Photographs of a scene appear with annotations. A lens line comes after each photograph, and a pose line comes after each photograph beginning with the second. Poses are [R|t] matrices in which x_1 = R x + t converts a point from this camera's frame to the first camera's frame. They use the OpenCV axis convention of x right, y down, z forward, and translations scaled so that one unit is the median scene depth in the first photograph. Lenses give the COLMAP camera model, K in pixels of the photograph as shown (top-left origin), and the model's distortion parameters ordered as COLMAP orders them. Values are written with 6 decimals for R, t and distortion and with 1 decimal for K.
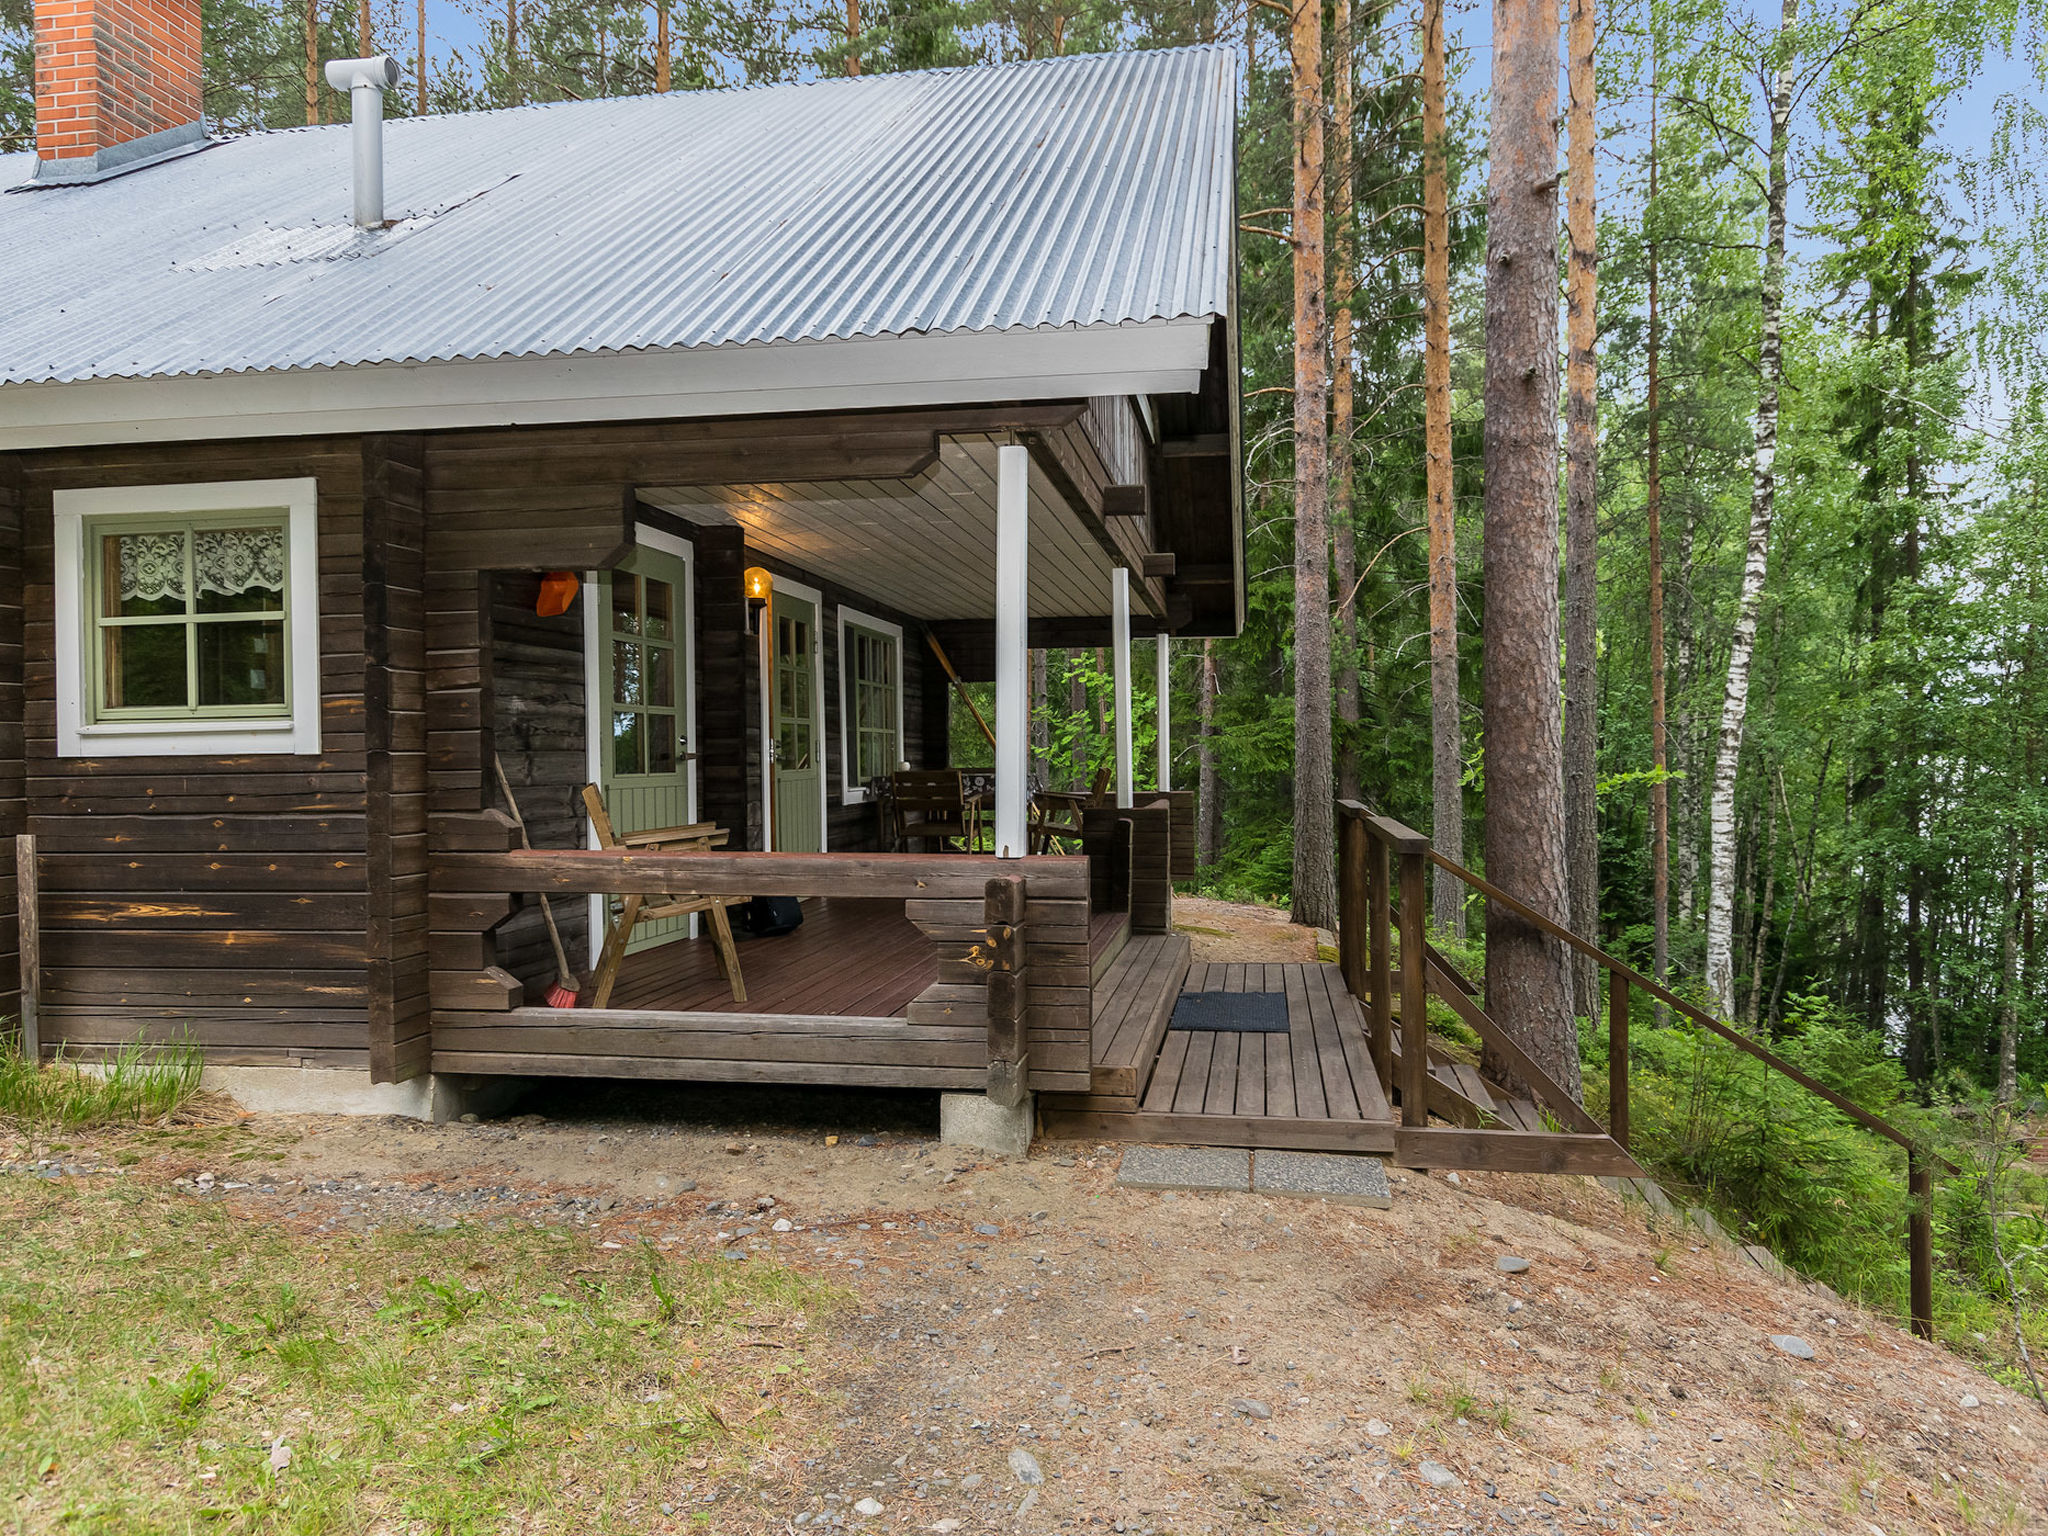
lens RADIAL K [[1507.0, 0, 1024.0], [0, 1507.0, 768.0], [0, 0, 1]] dist [0.000164, 0.000098]
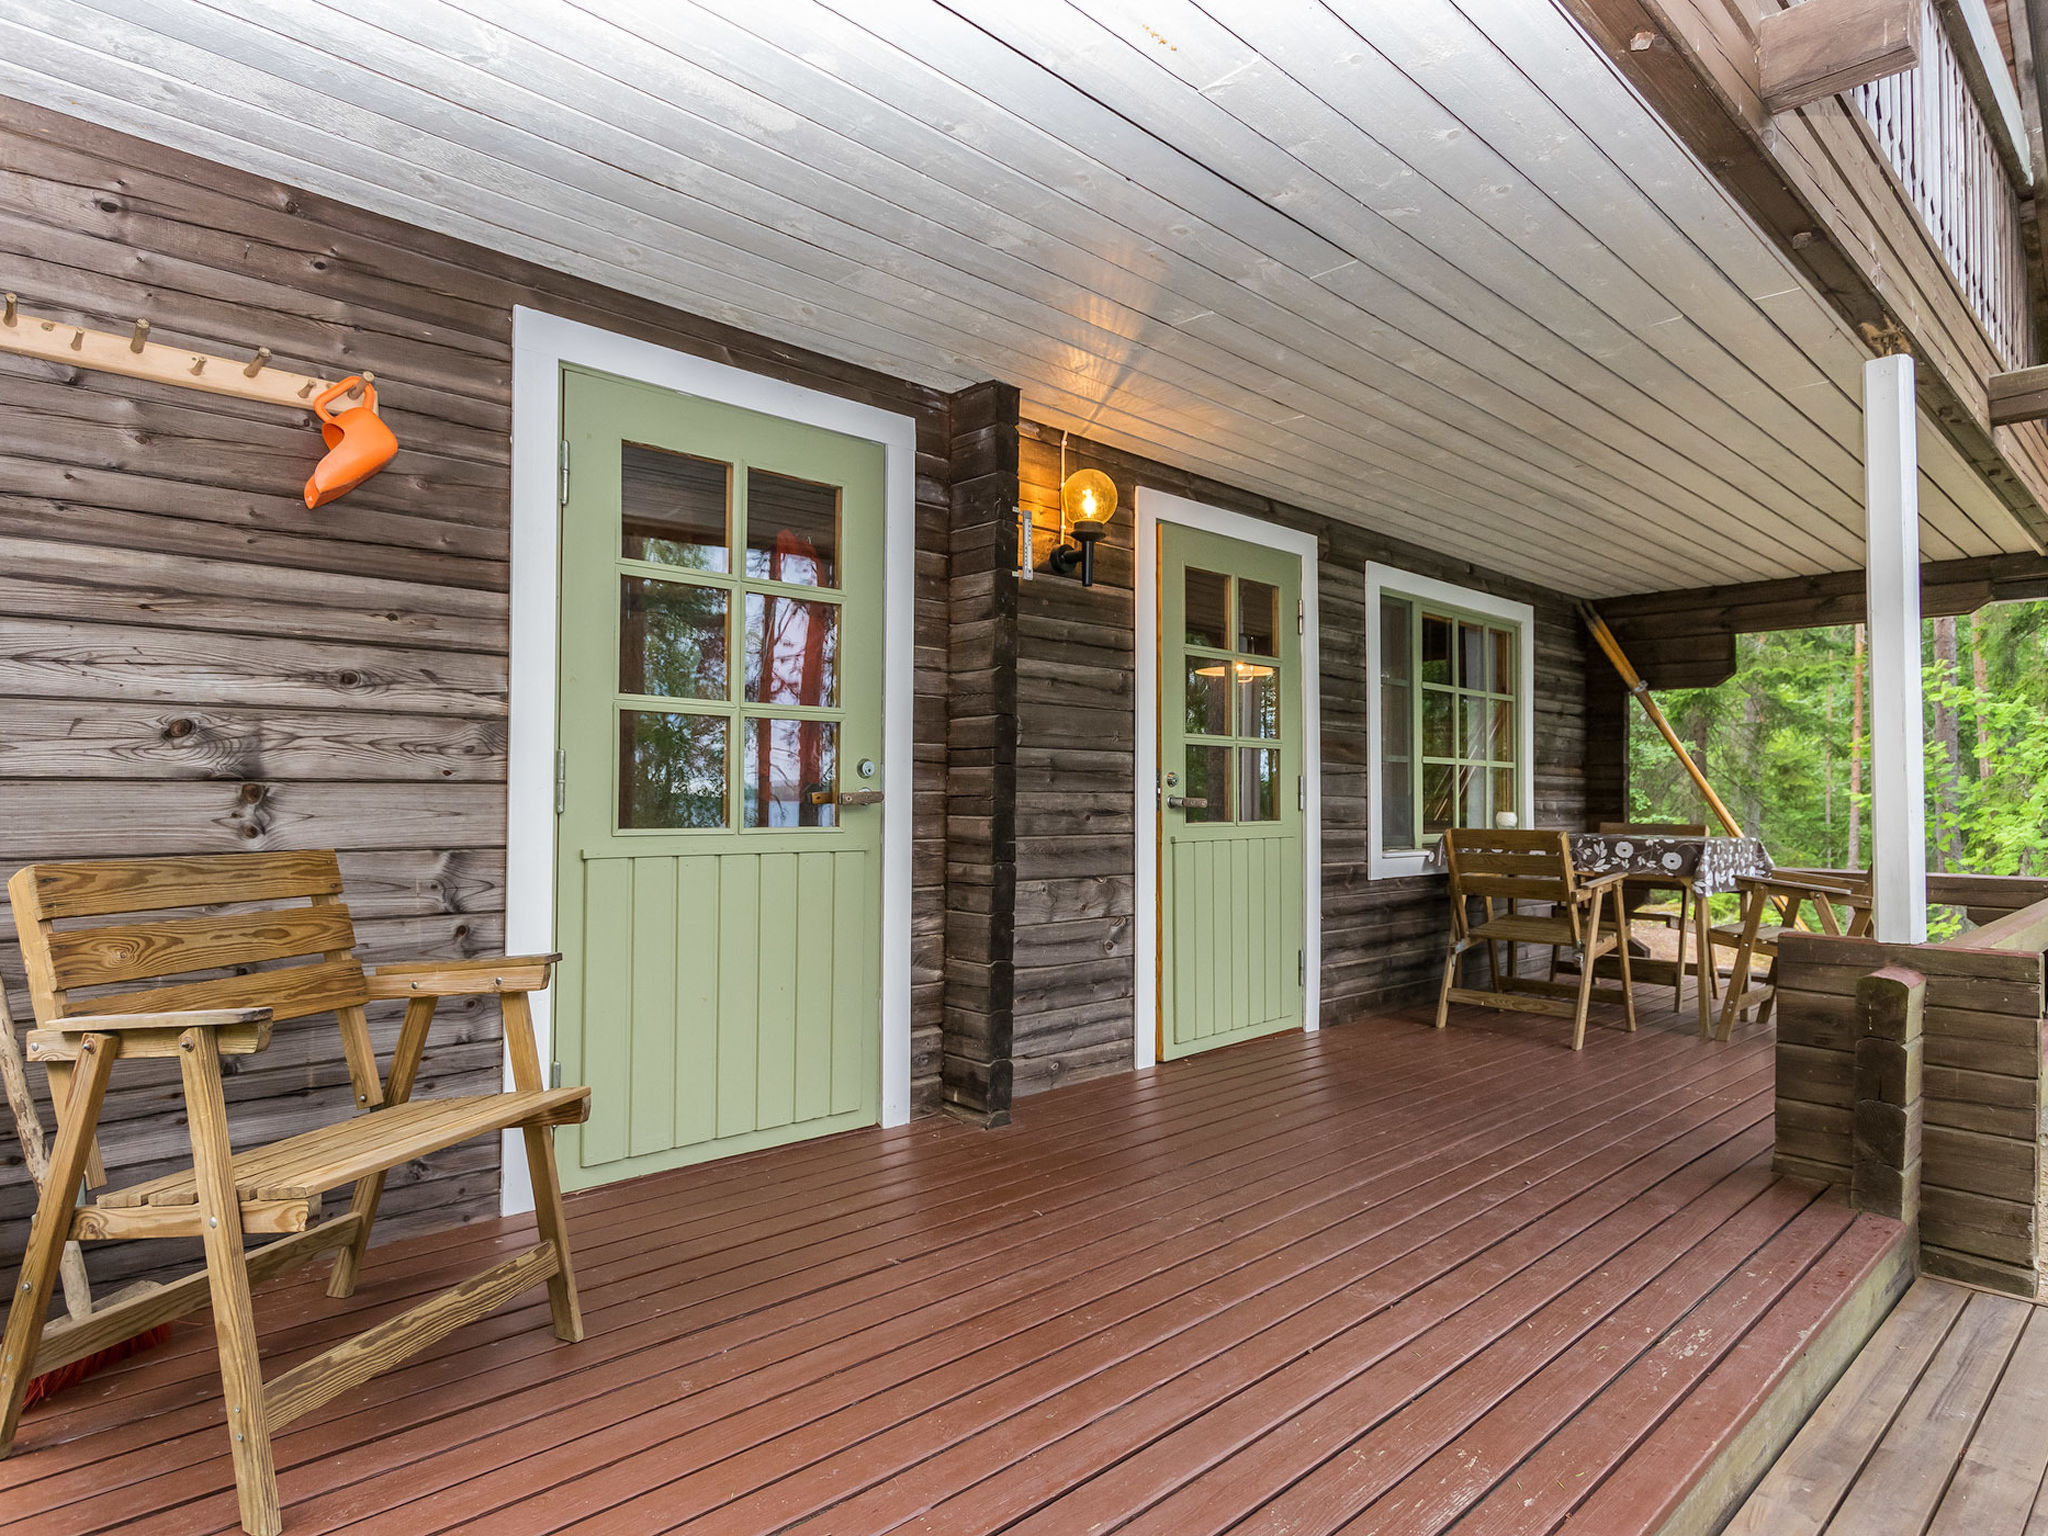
lens RADIAL K [[1176.5, 0, 1024.0], [0, 1176.5, 768.0], [0, 0, 1]] dist [0.015677, 0.001060]
pose [[0.794577, 0.003948, -0.607150, 0.064906], [-0.022020, 0.999508, -0.022318, -0.007485], [0.606764, 0.031103, 0.794273, 0.529365]]
